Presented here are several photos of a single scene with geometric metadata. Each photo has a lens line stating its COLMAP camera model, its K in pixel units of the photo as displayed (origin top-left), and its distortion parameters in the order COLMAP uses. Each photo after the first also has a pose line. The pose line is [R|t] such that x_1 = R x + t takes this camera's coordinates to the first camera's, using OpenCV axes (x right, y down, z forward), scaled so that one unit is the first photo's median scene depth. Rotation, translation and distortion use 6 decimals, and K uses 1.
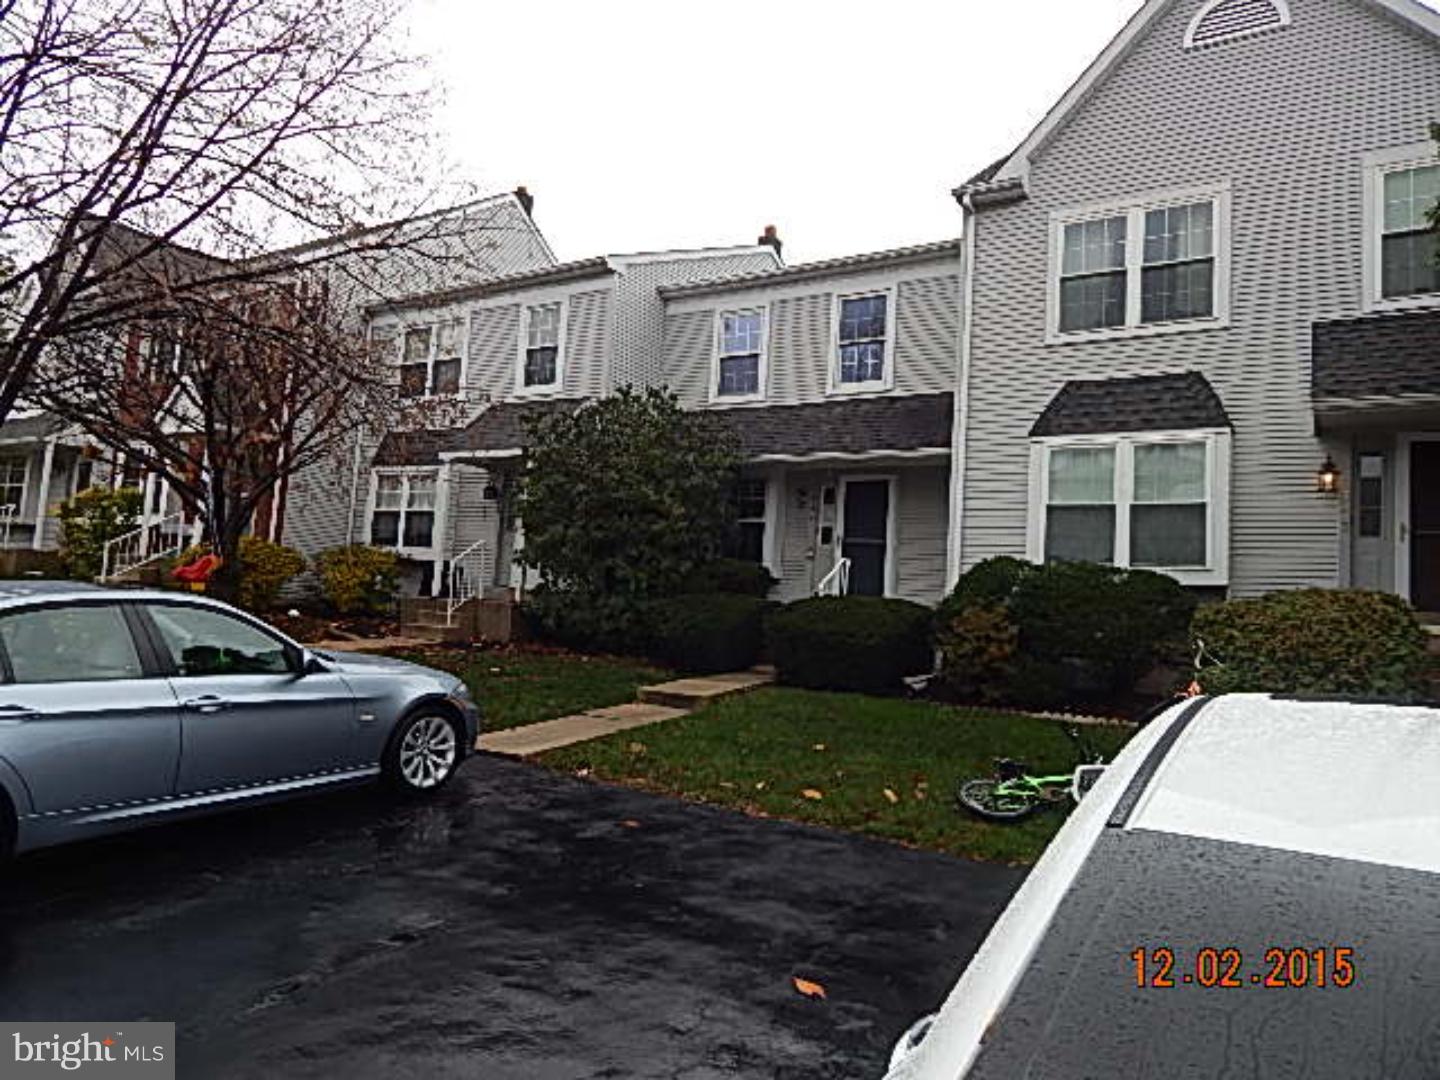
lens RADIAL K [[946.3, 0, 720.0], [0, 946.3, 540.0], [0, 0, 1]] dist [0.018656, -0.023611]
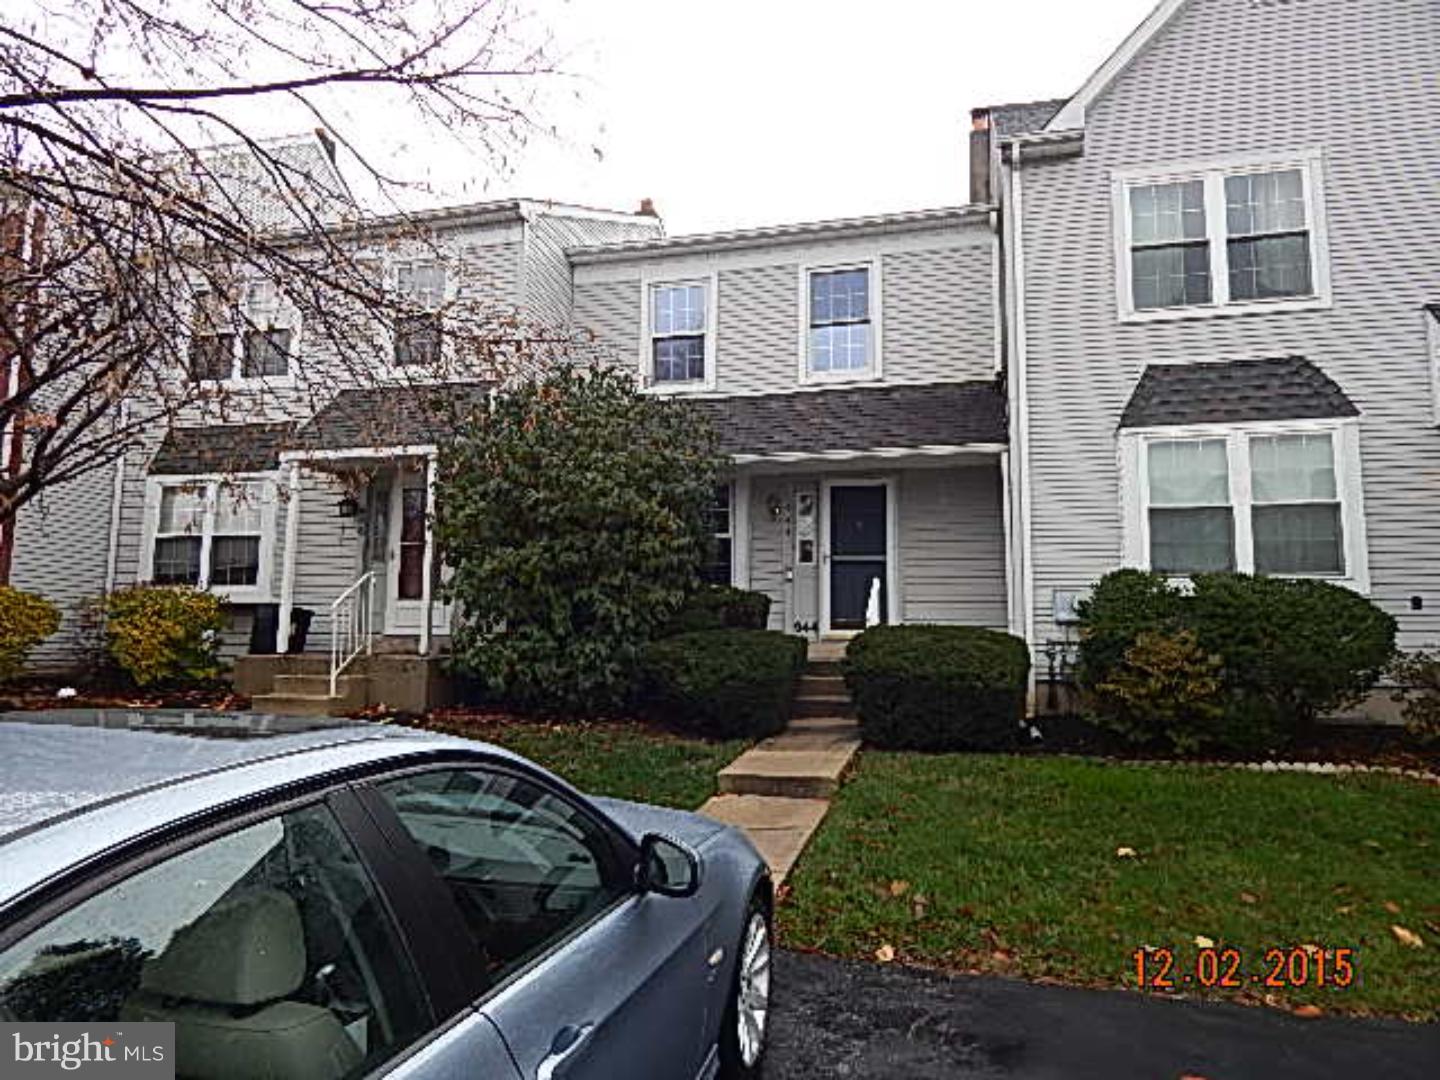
lens RADIAL K [[946.3, 0, 720.0], [0, 946.3, 540.0], [0, 0, 1]] dist [0.018656, -0.023611]
pose [[0.953066, -0.025169, 0.301715, -0.223053], [0.031042, 0.999410, -0.014684, -0.005945], [-0.301167, 0.023361, 0.953285, 0.241444]]
